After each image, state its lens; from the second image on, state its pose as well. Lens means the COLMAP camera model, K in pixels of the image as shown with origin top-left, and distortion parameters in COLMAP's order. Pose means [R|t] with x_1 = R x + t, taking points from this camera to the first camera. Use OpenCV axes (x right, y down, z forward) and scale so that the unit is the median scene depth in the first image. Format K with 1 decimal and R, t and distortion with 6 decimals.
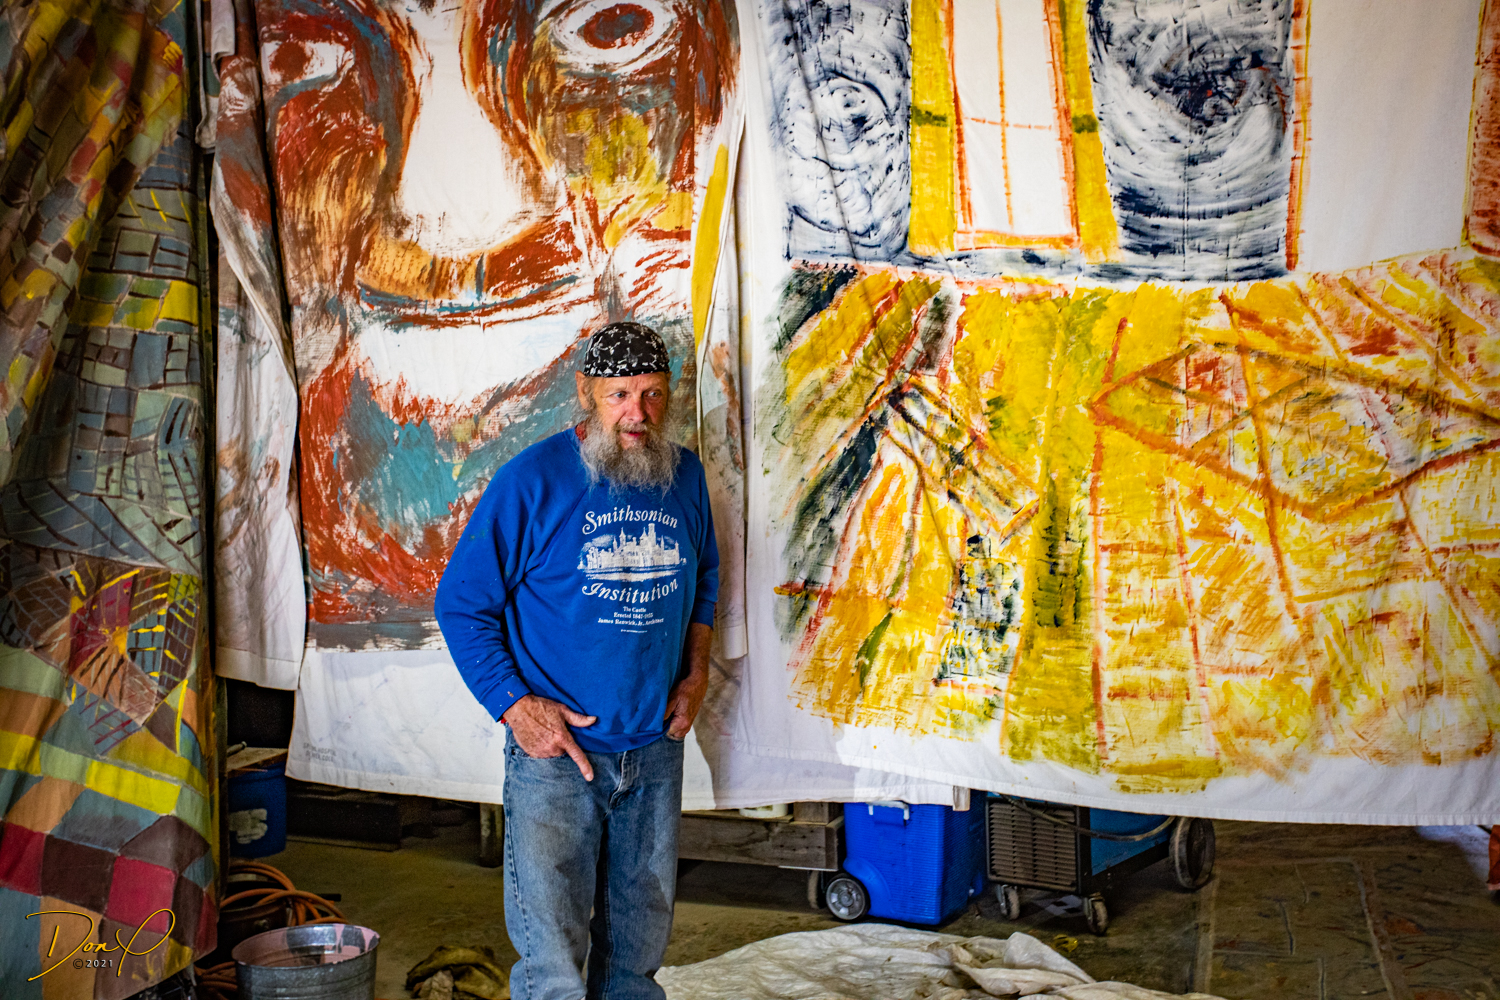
lens RADIAL K [[1614.4, 0, 748.3], [0, 1614.4, 497.6], [0, 0, 1]] dist [0.057853, 0.000000]
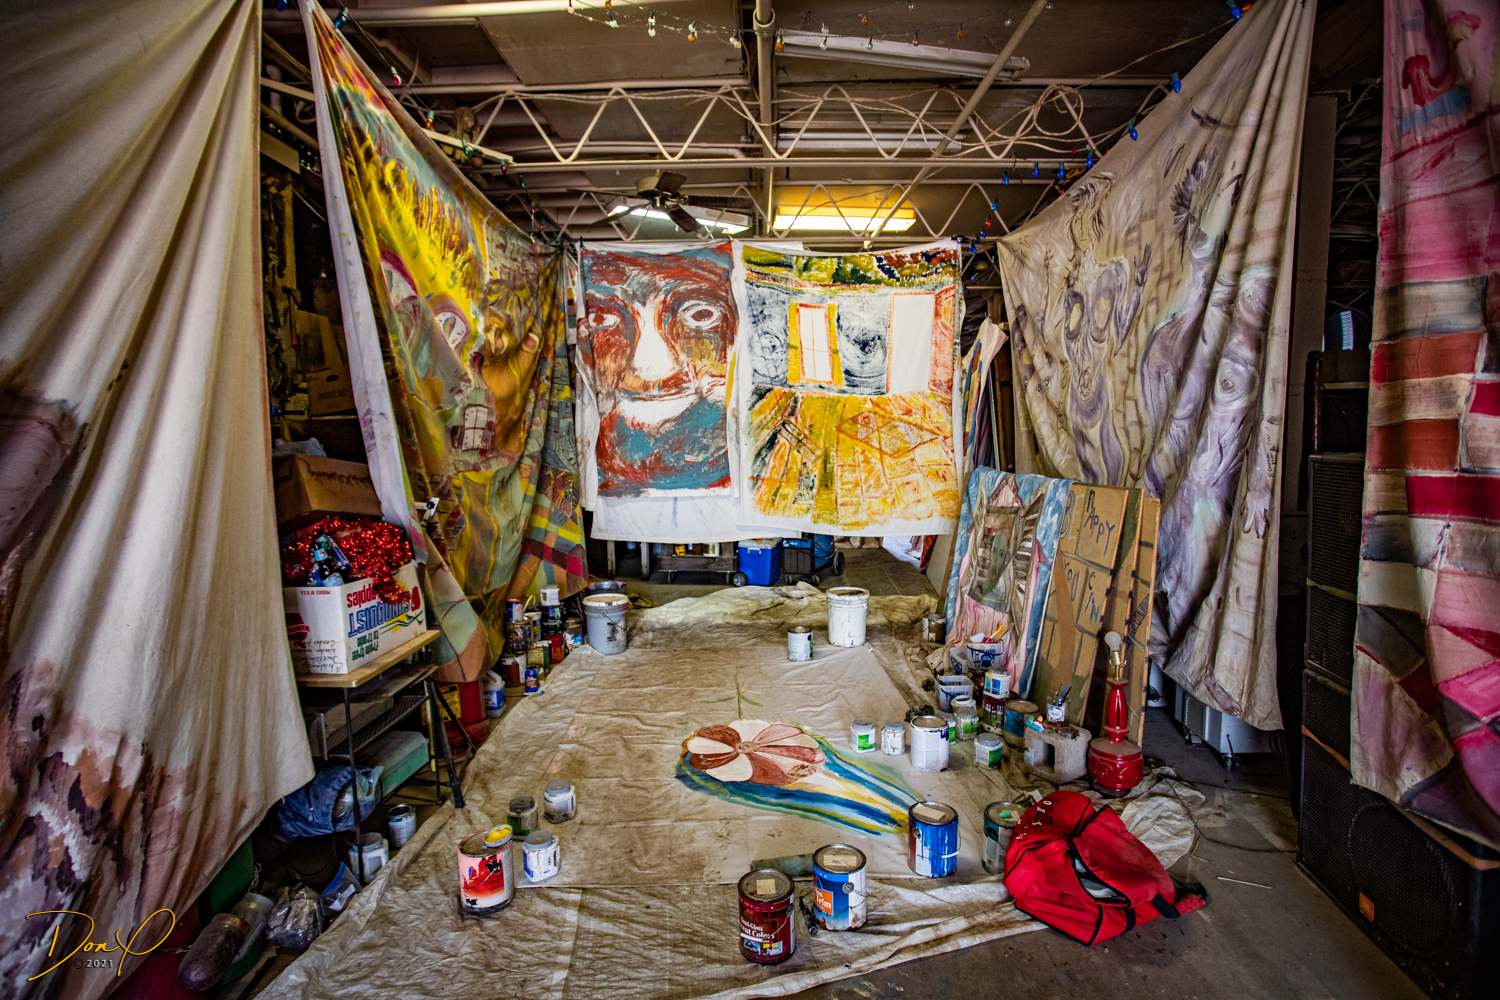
lens RADIAL K [[719.2, 0, 753.8], [0, 719.2, 503.8], [0, 0, 1]] dist [-0.061642, 0.016175]
pose [[0.973049, -0.010428, 0.230364, -0.338993], [-0.001962, 0.998566, 0.053491, 0.029587], [-0.230592, -0.052502, 0.971633, -0.542949]]
